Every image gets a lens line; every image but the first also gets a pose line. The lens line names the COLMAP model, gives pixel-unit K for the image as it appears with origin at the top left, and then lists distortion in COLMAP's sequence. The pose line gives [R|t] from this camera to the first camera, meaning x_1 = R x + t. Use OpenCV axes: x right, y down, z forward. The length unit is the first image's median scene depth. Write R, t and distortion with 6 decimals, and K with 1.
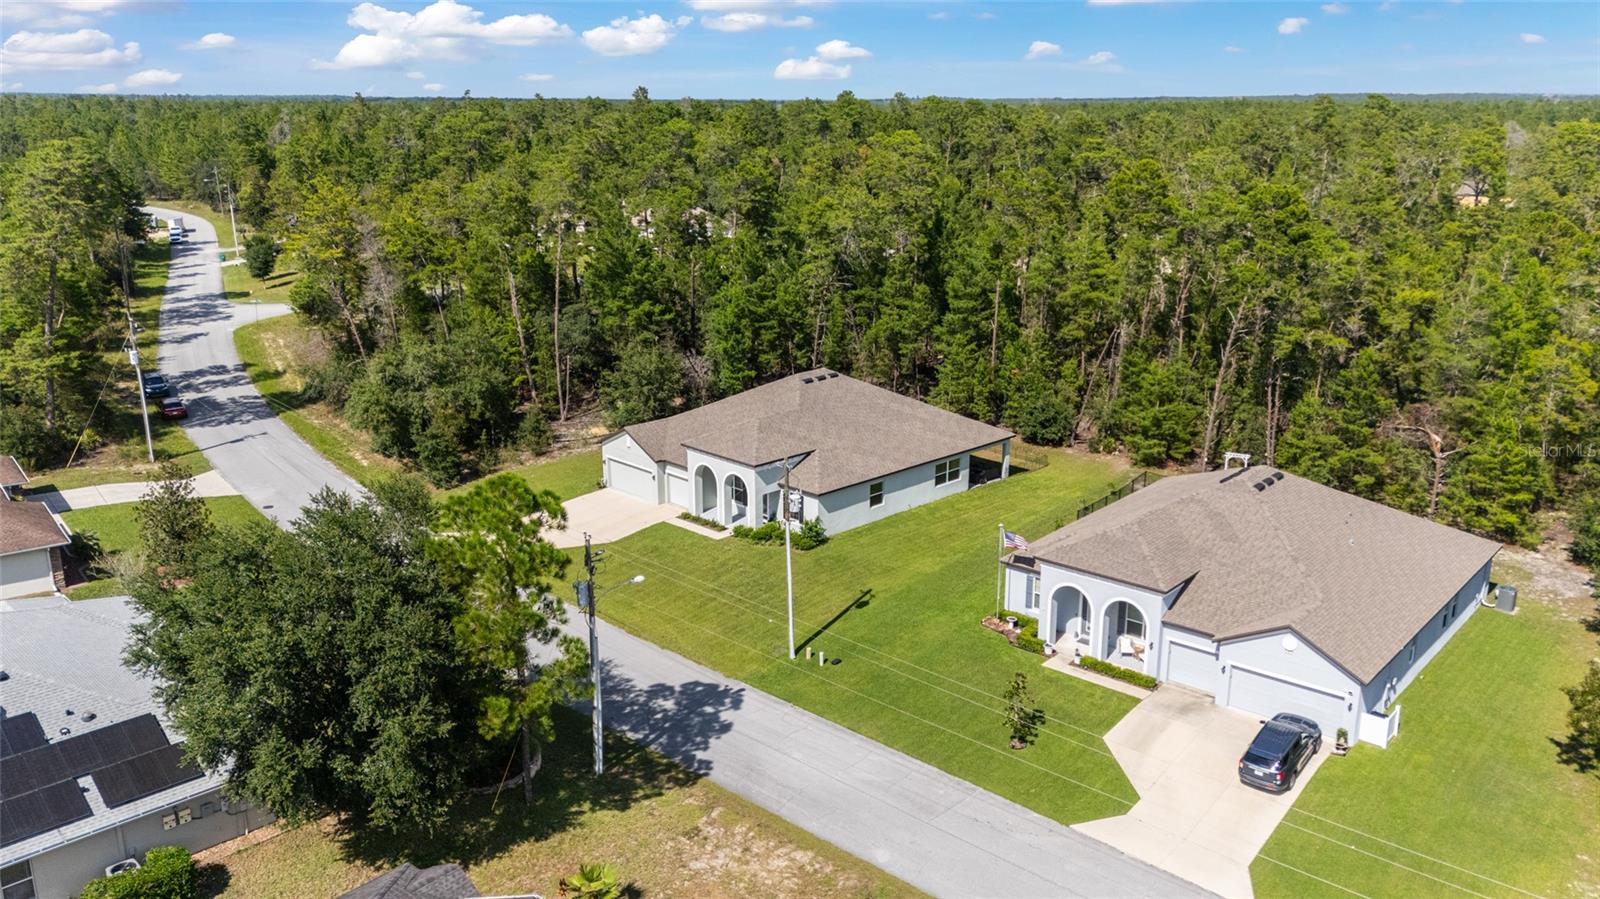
lens RADIAL K [[1135.2, 0, 800.0], [0, 1135.2, 449.5], [0, 0, 1]] dist [0.005225, -0.005906]
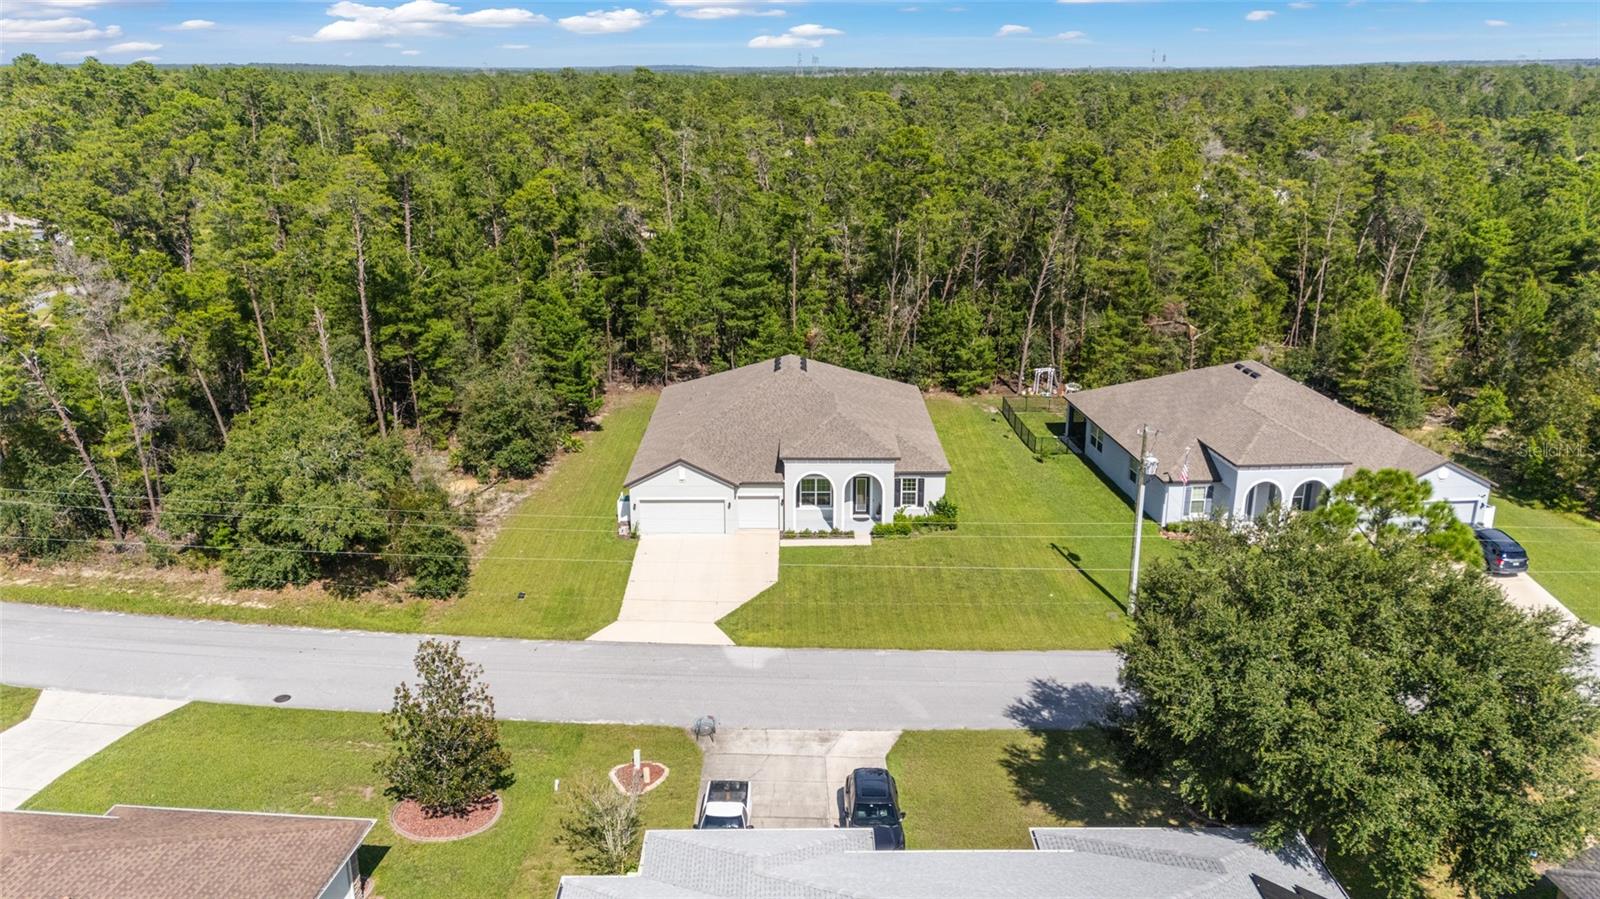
lens RADIAL K [[1135.2, 0, 800.0], [0, 1135.2, 449.5], [0, 0, 1]] dist [0.005225, -0.005906]
pose [[0.698137, -0.205127, 0.685950, -0.698876], [0.188693, 0.976922, 0.100094, -0.095404], [-0.690652, 0.059555, 0.720731, 0.362577]]
